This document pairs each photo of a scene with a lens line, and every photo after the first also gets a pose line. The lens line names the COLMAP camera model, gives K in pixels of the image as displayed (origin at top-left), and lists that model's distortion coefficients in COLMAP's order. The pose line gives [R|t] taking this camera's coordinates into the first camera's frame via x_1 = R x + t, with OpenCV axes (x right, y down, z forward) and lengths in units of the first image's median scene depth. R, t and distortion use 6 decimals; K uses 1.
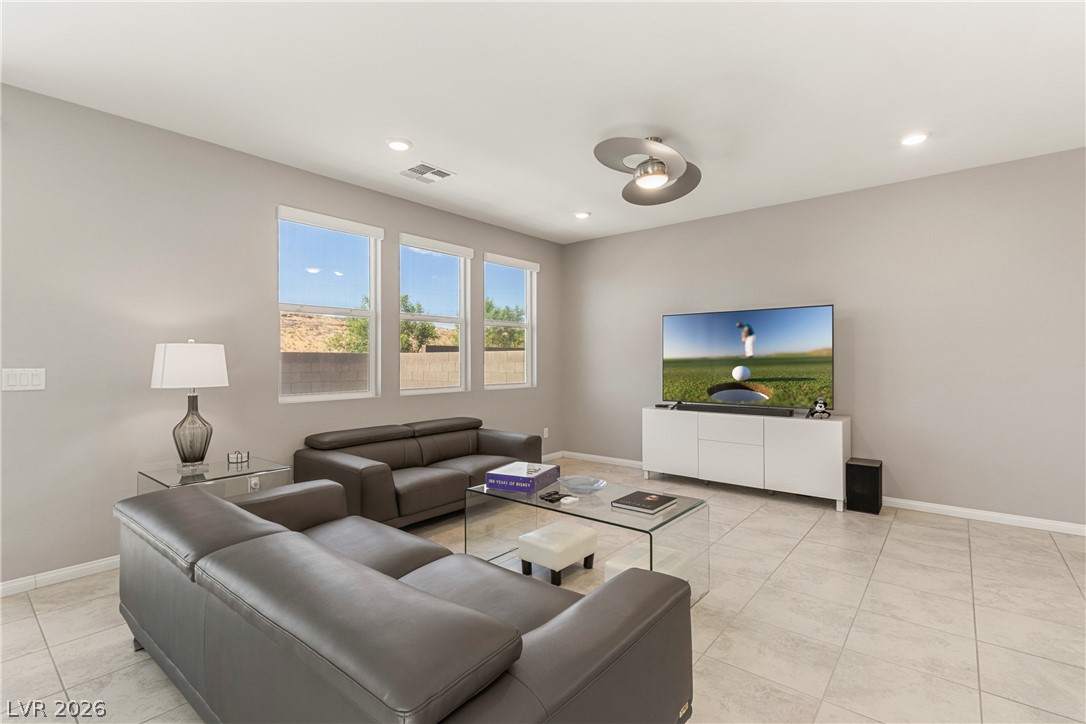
lens RADIAL K [[502.2, 0, 532.7], [0, 502.2, 361.5], [0, 0, 1]] dist [-0.001903, 0.000526]
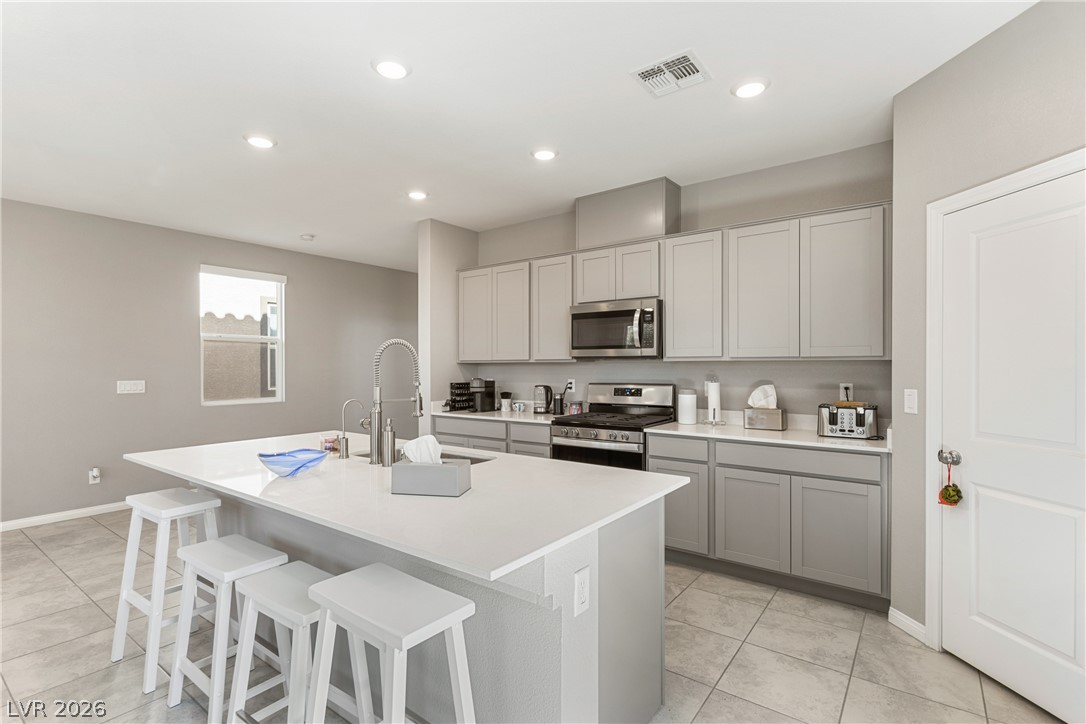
lens RADIAL K [[510.2, 0, 534.4], [0, 510.2, 367.5], [0, 0, 1]] dist [0.003059, -0.001037]
pose [[-0.053896, 0.001274, 0.998546, -0.197376], [0.004442, 0.999990, -0.001036, -0.023842], [-0.998537, 0.004380, -0.053901, -0.110979]]
